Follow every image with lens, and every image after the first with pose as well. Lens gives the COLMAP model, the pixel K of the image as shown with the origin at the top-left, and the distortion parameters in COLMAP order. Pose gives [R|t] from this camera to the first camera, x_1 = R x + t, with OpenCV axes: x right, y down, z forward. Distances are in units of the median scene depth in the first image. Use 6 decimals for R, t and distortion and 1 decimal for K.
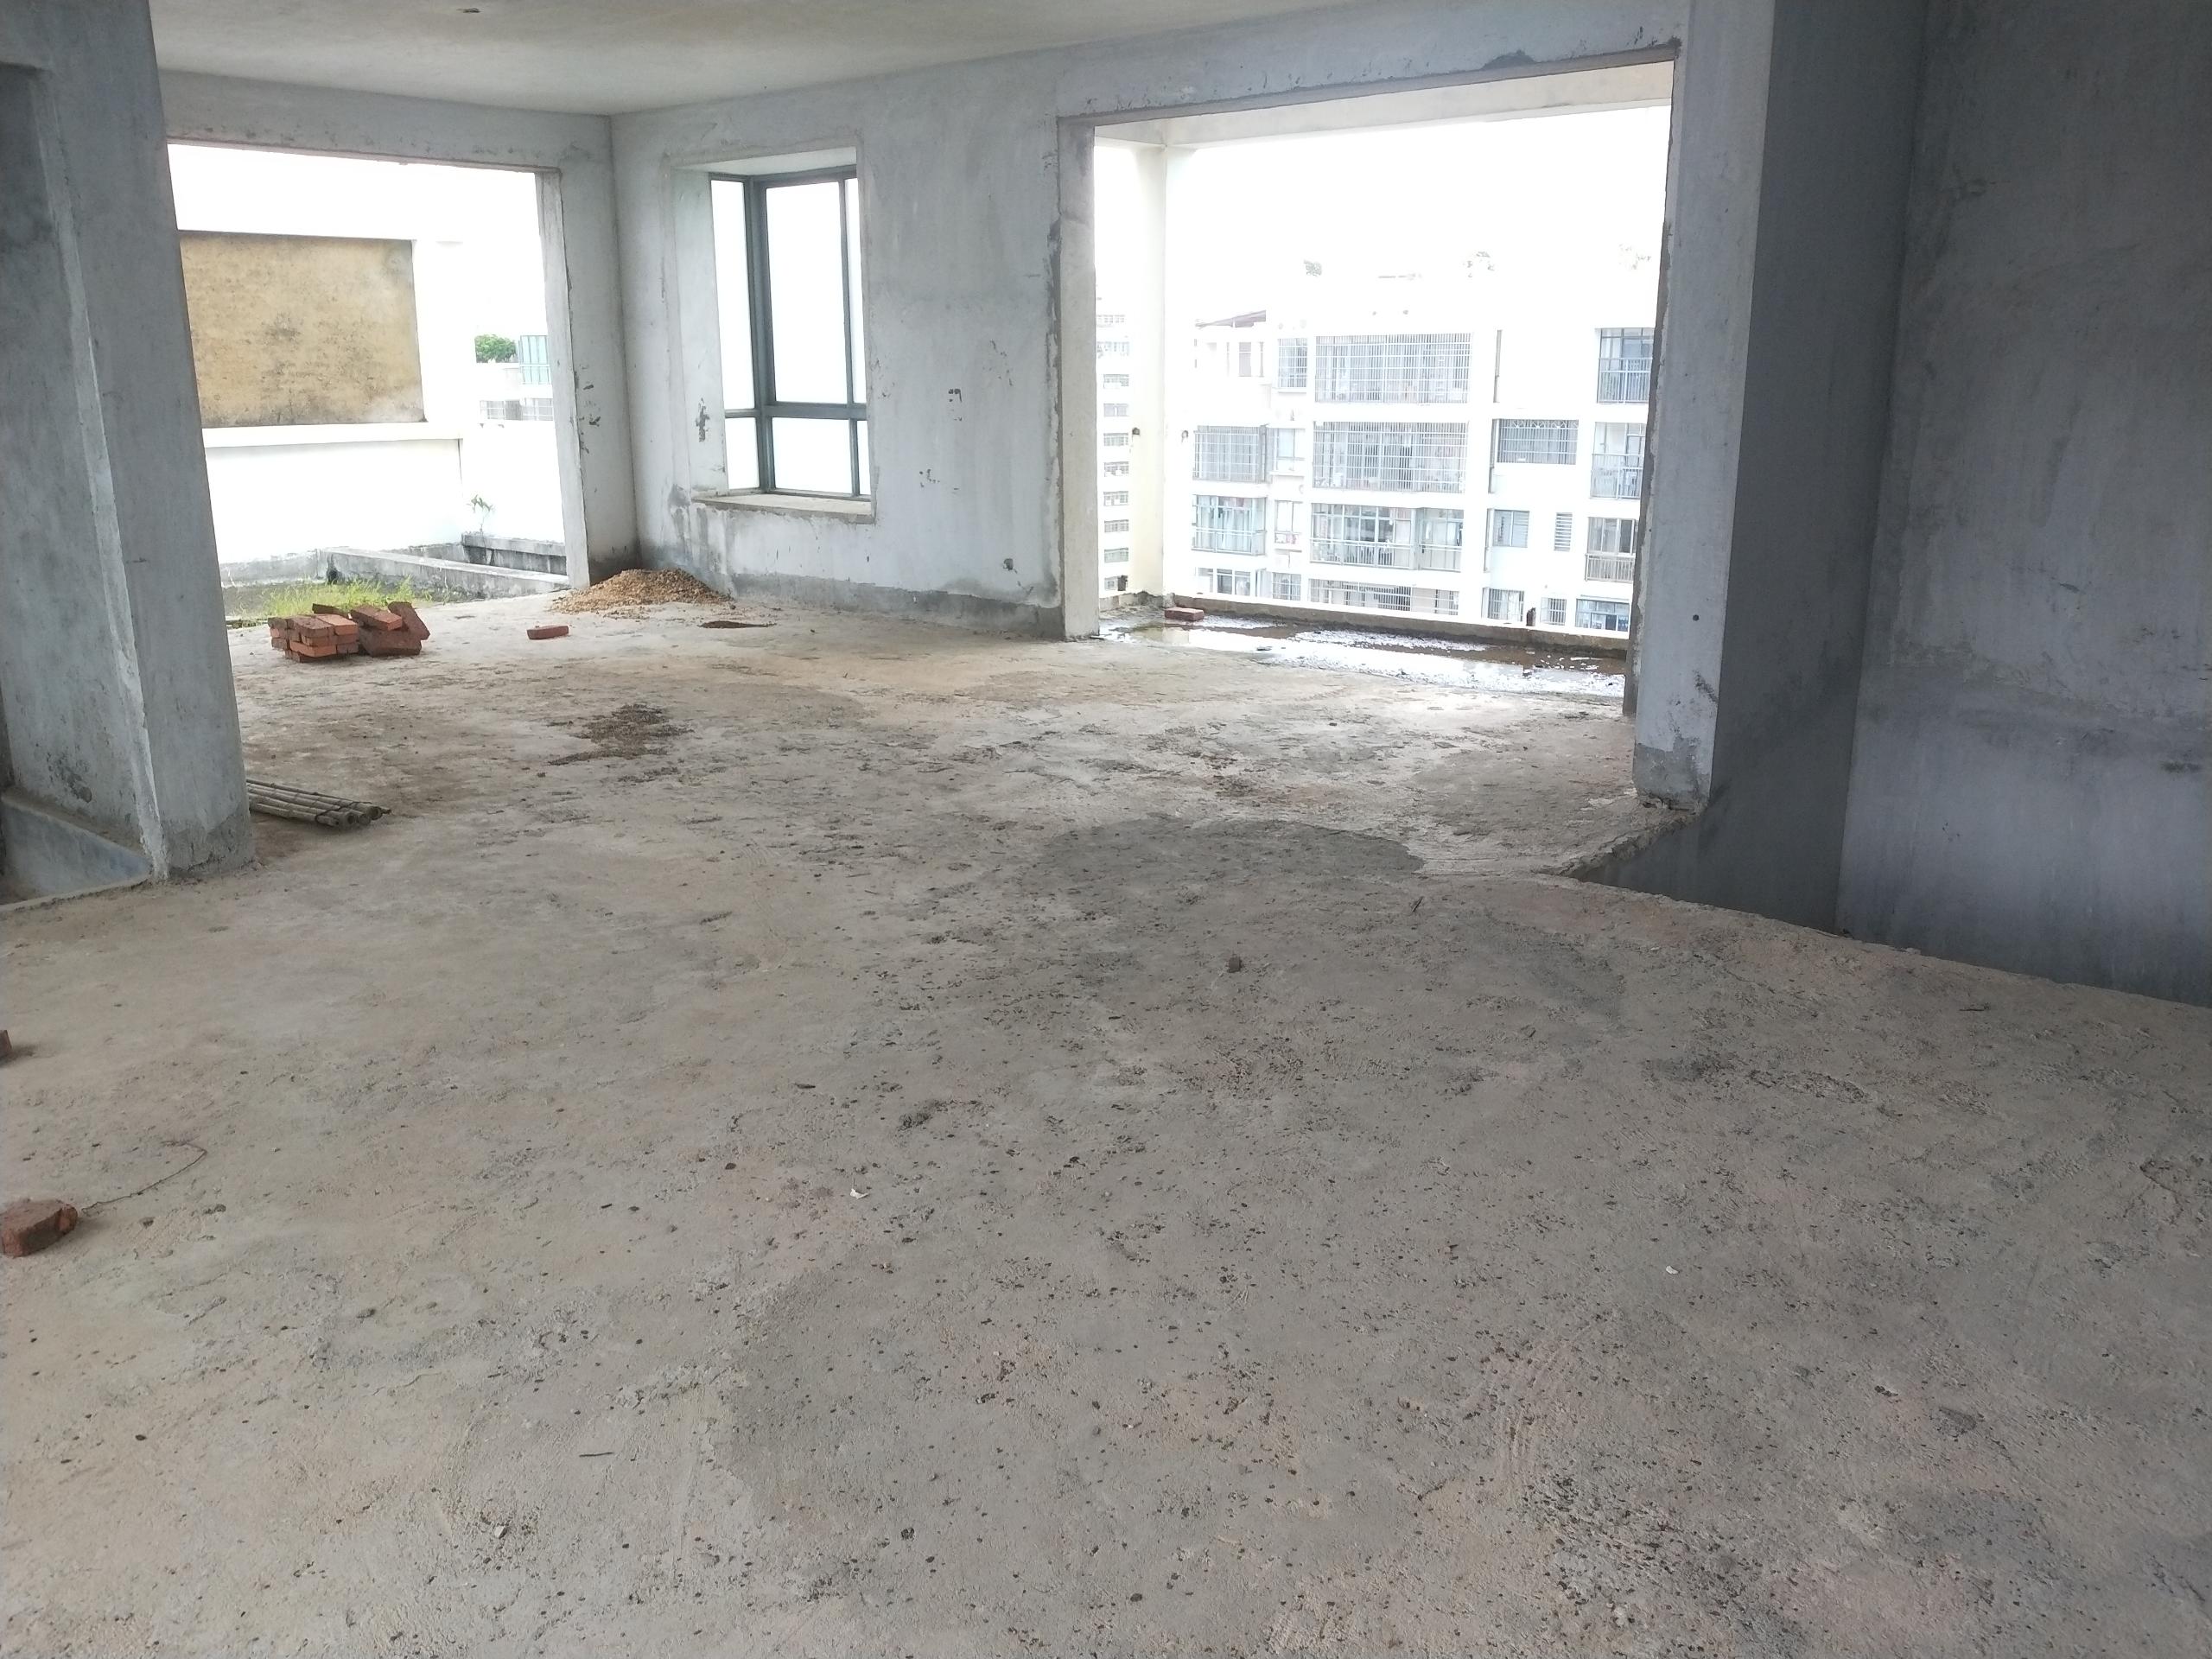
lens RADIAL K [[1756.0, 0, 1126.7], [0, 1756.0, 827.5], [0, 0, 1]] dist [0.041789, -0.079465]
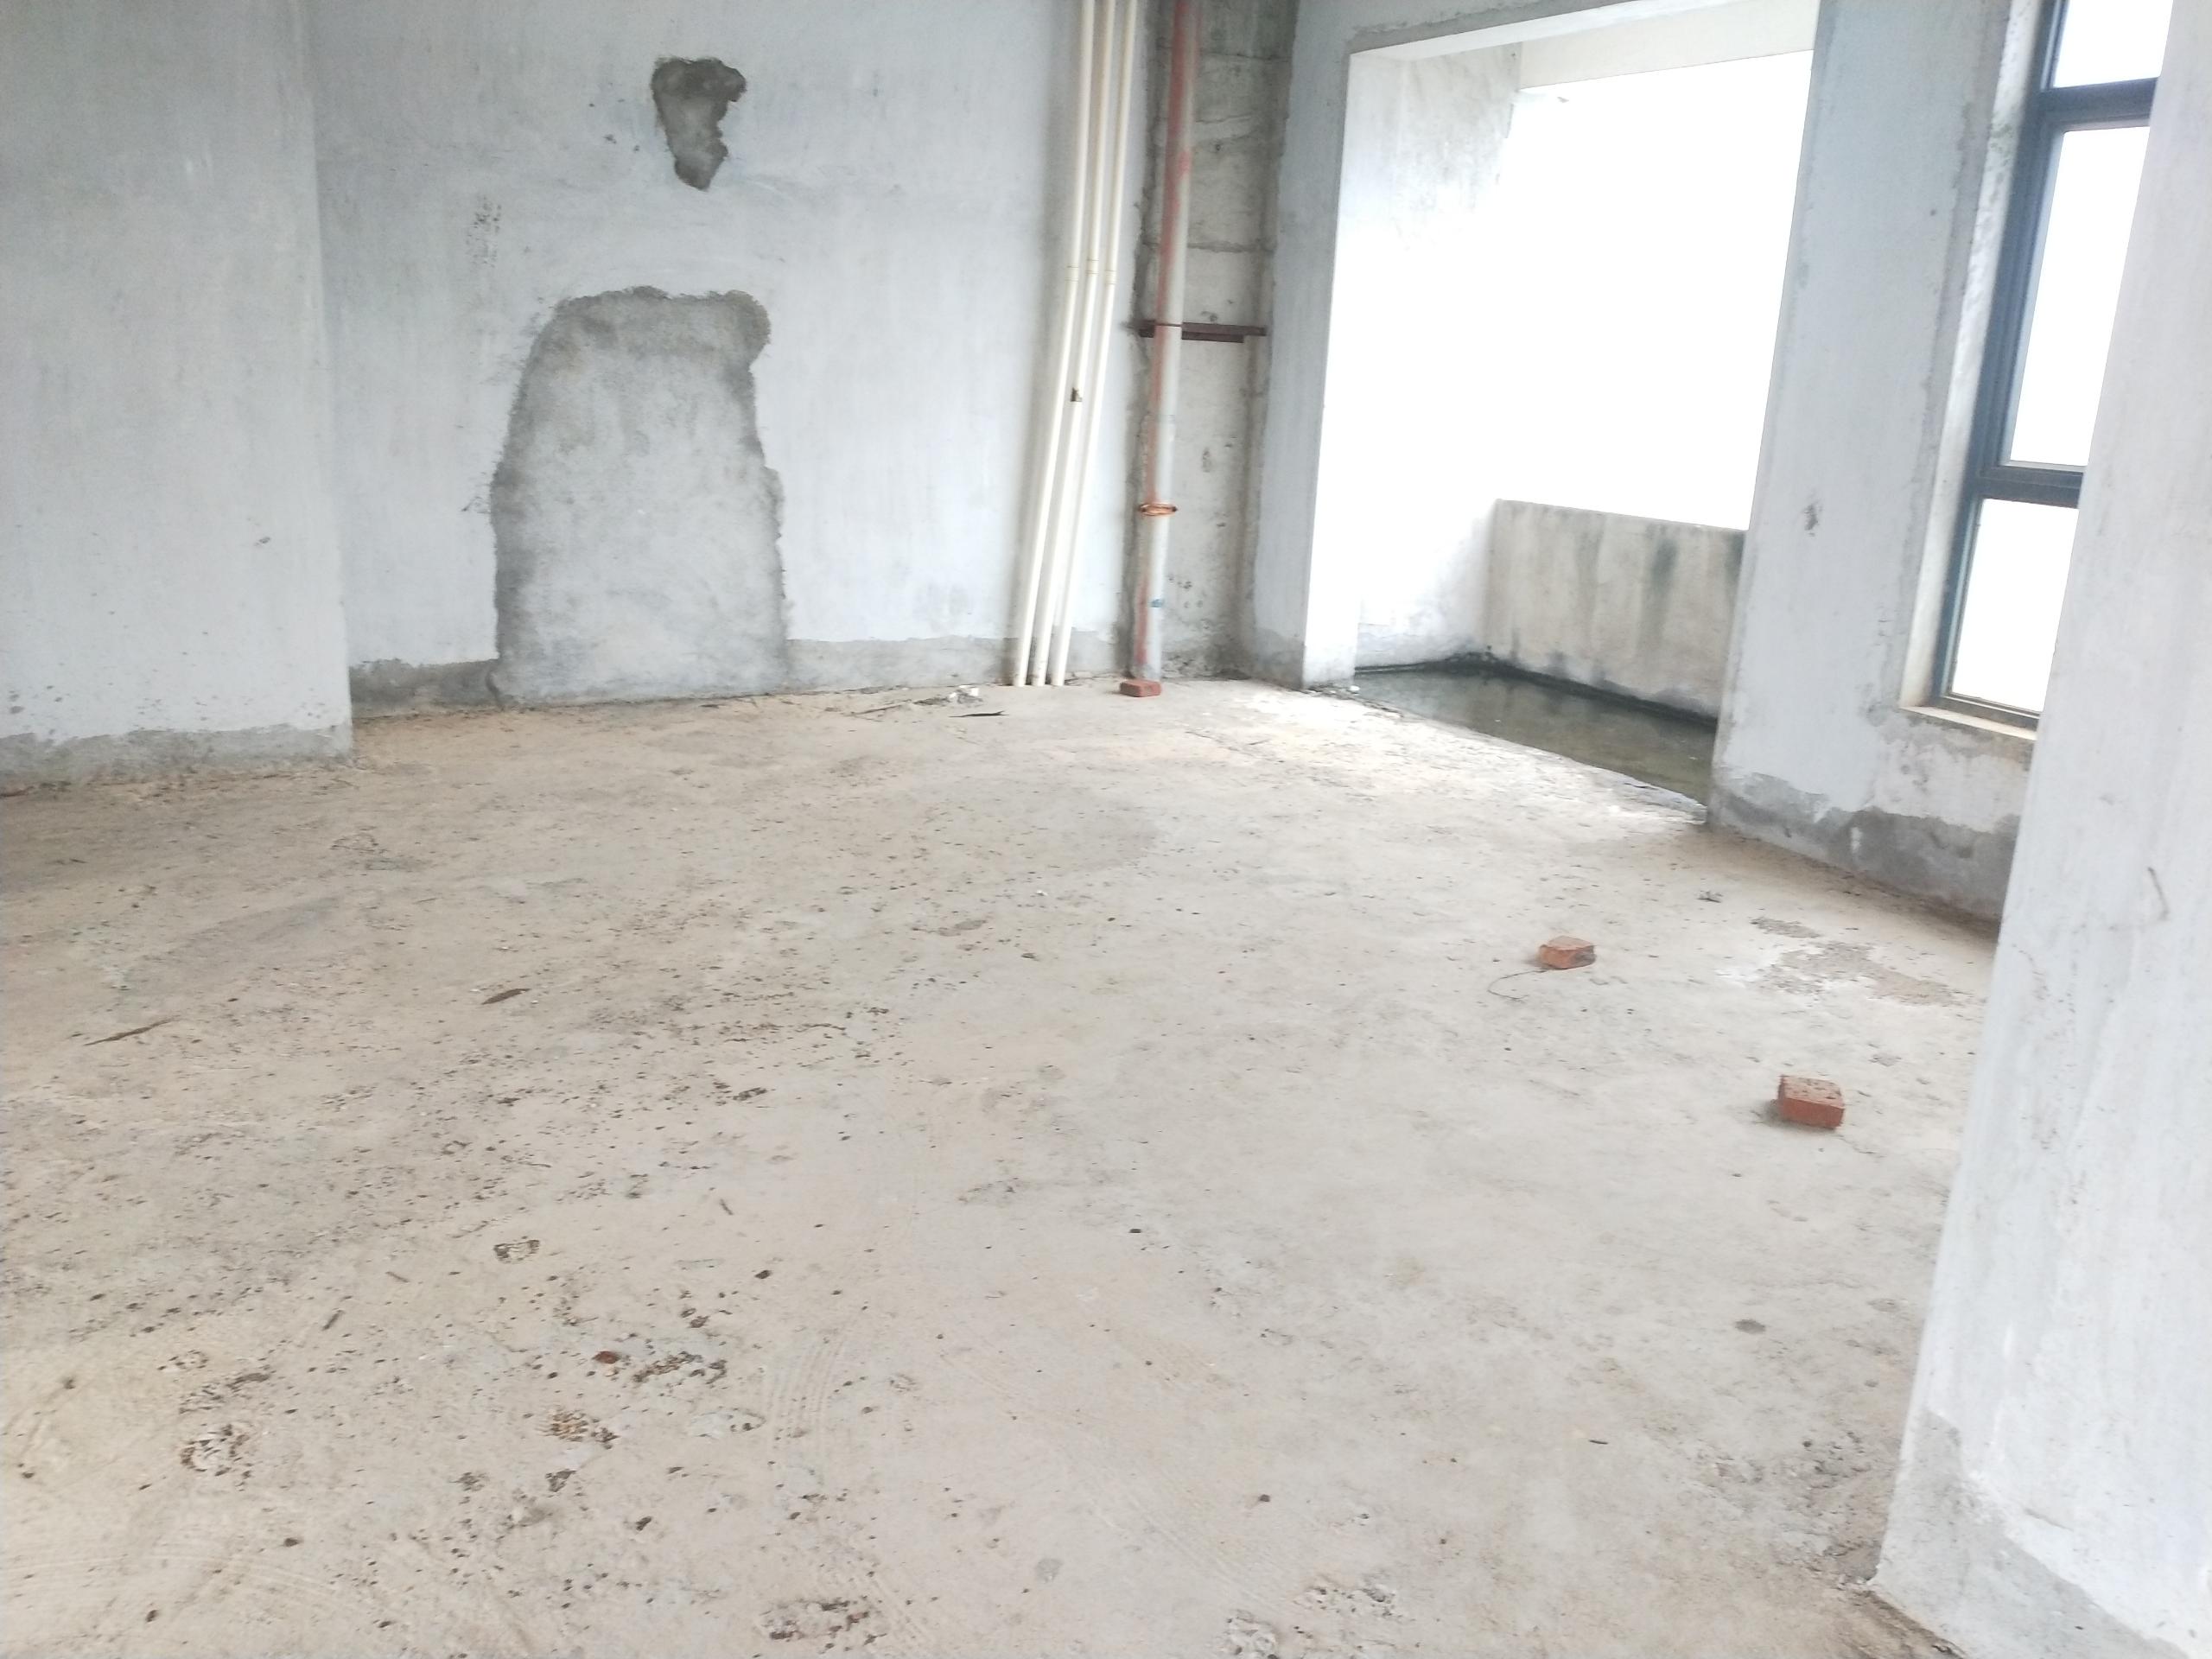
lens RADIAL K [[1756.0, 0, 1091.0], [0, 1756.0, 824.5], [0, 0, 1]] dist [0.041789, -0.079465]
pose [[-0.923535, -0.139507, 0.357240, -0.539174], [0.054354, 0.874478, 0.482011, -0.428945], [-0.379642, 0.464571, -0.800028, 1.608448]]
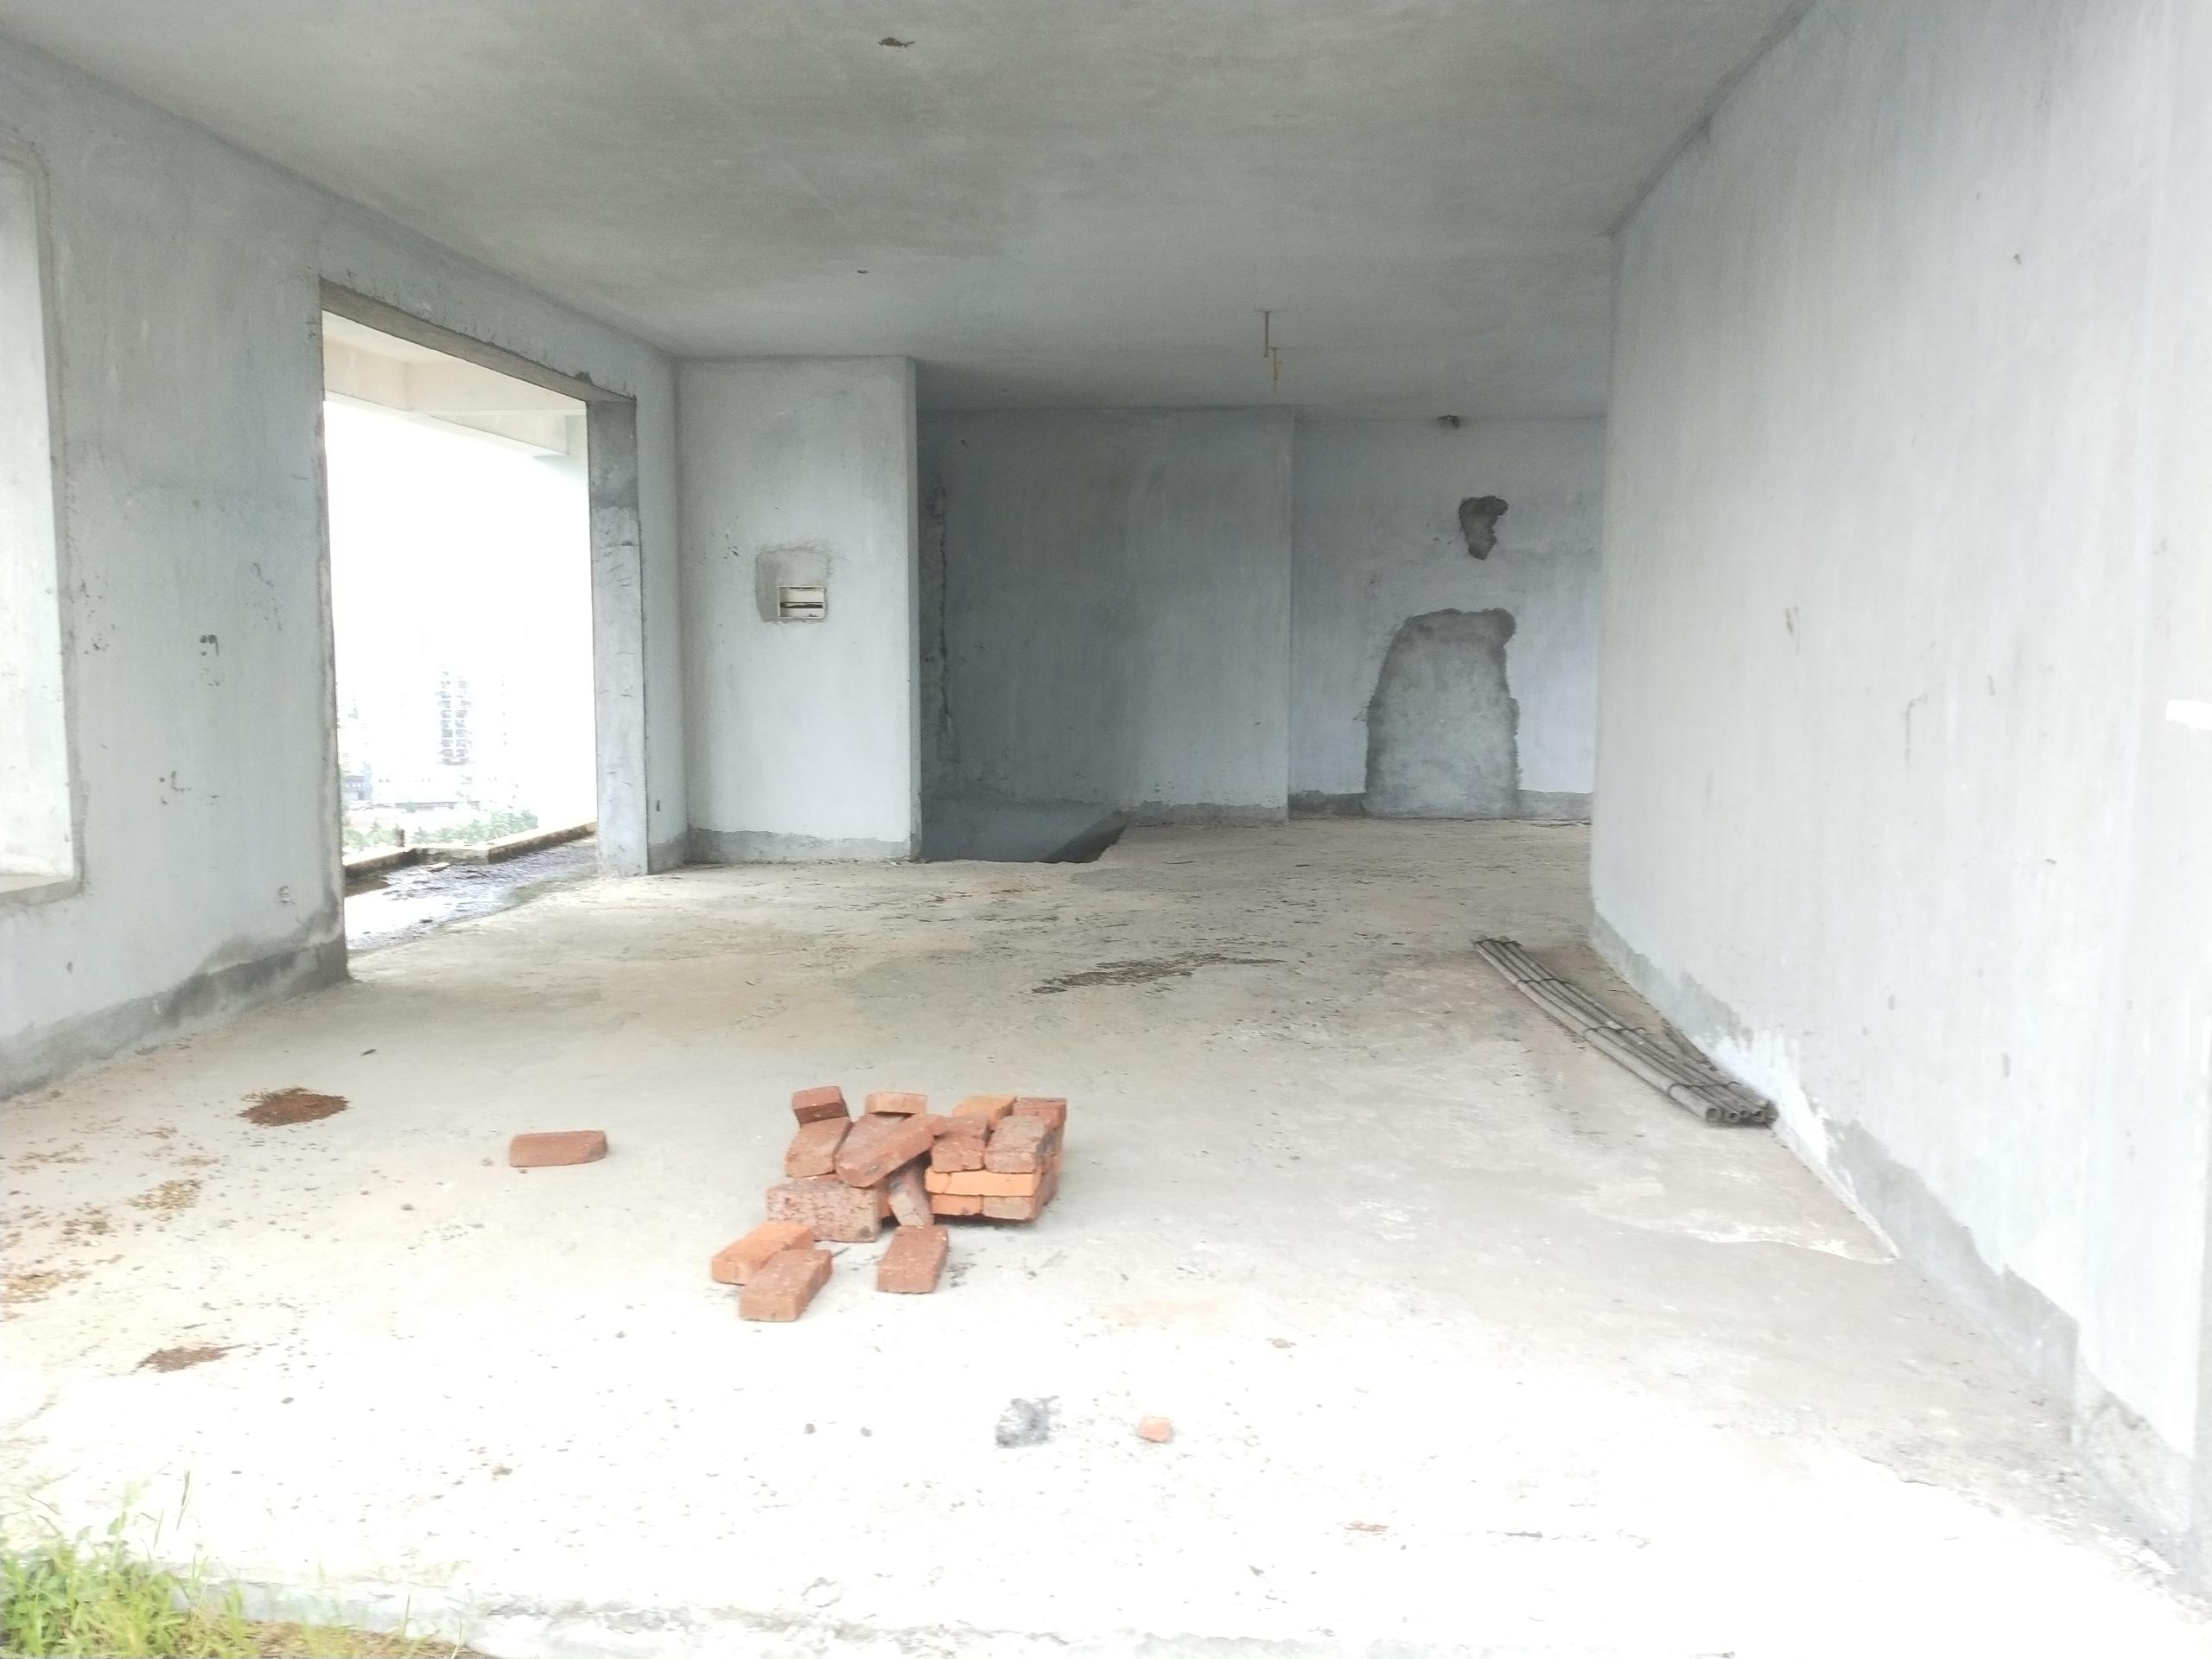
lens RADIAL K [[1756.0, 0, 1113.7], [0, 1756.0, 827.3], [0, 0, 1]] dist [0.041789, -0.079465]
pose [[-0.573935, -0.083543, 0.814628, -1.796059], [0.204823, 0.948518, 0.241579, -0.622709], [-0.792872, 0.305505, -0.527276, 2.528283]]
